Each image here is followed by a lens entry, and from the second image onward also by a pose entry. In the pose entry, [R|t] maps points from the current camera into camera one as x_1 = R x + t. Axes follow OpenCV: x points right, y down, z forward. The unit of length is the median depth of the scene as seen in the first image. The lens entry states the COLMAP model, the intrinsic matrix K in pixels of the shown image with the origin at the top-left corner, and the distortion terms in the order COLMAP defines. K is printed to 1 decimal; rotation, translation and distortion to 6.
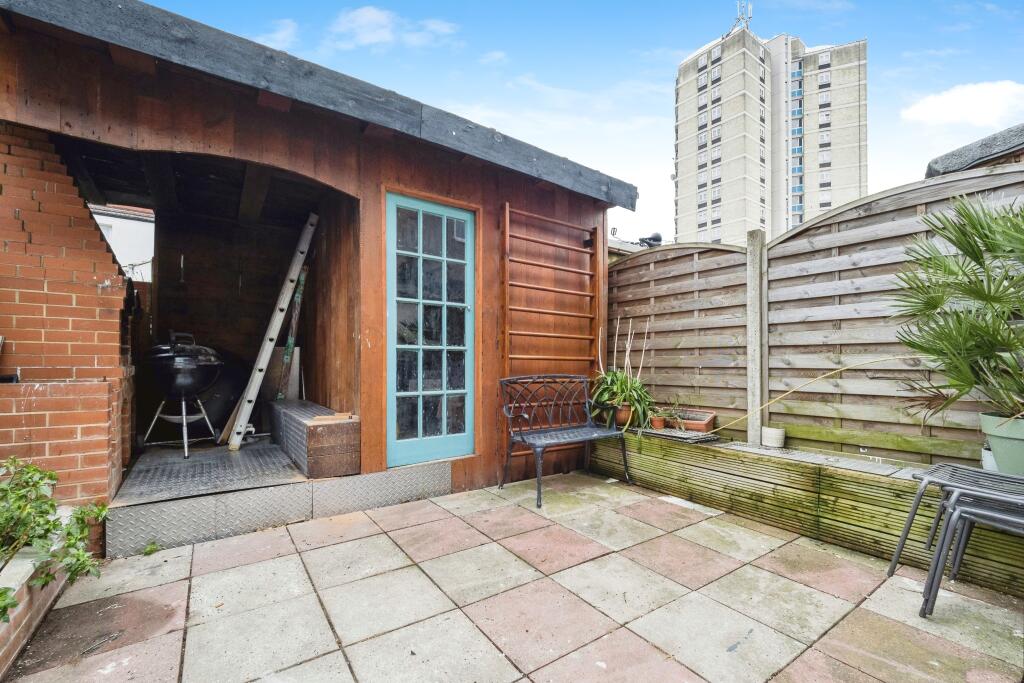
lens RADIAL K [[435.2, 0, 510.9], [0, 435.2, 347.6], [0, 0, 1]] dist [-0.003027, -0.000226]
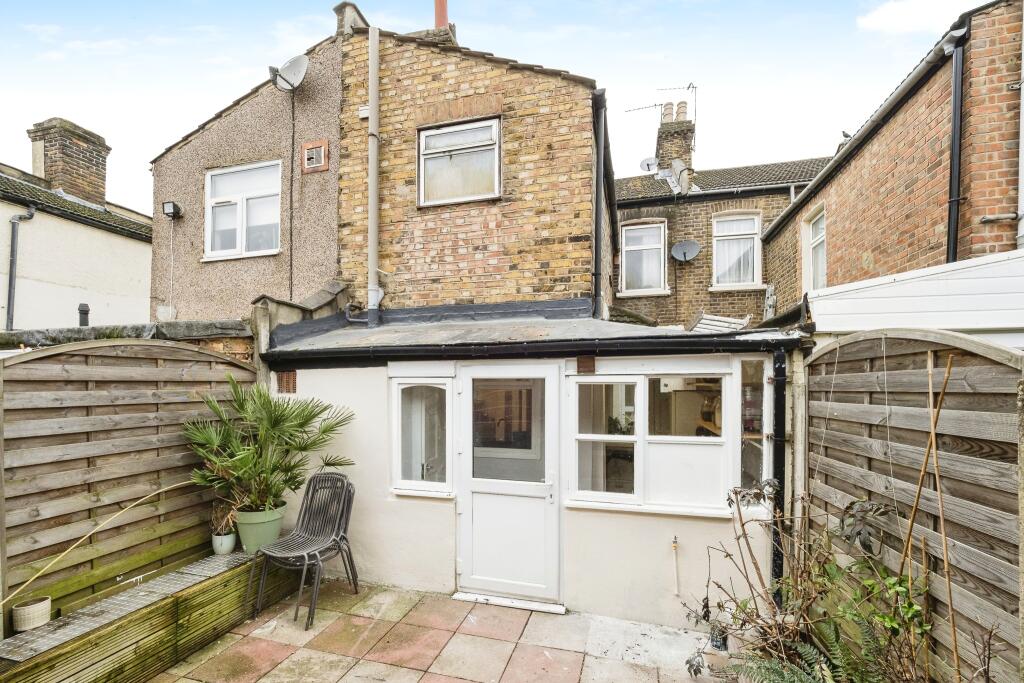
lens RADIAL K [[435.2, 0, 510.4], [0, 435.2, 391.4], [0, 0, 1]] dist [-0.003027, -0.000226]
pose [[-0.631721, -0.009120, 0.775142, -0.605942], [-0.022317, 0.999730, -0.006425, -0.233722], [-0.774875, -0.021357, -0.631754, 0.937356]]
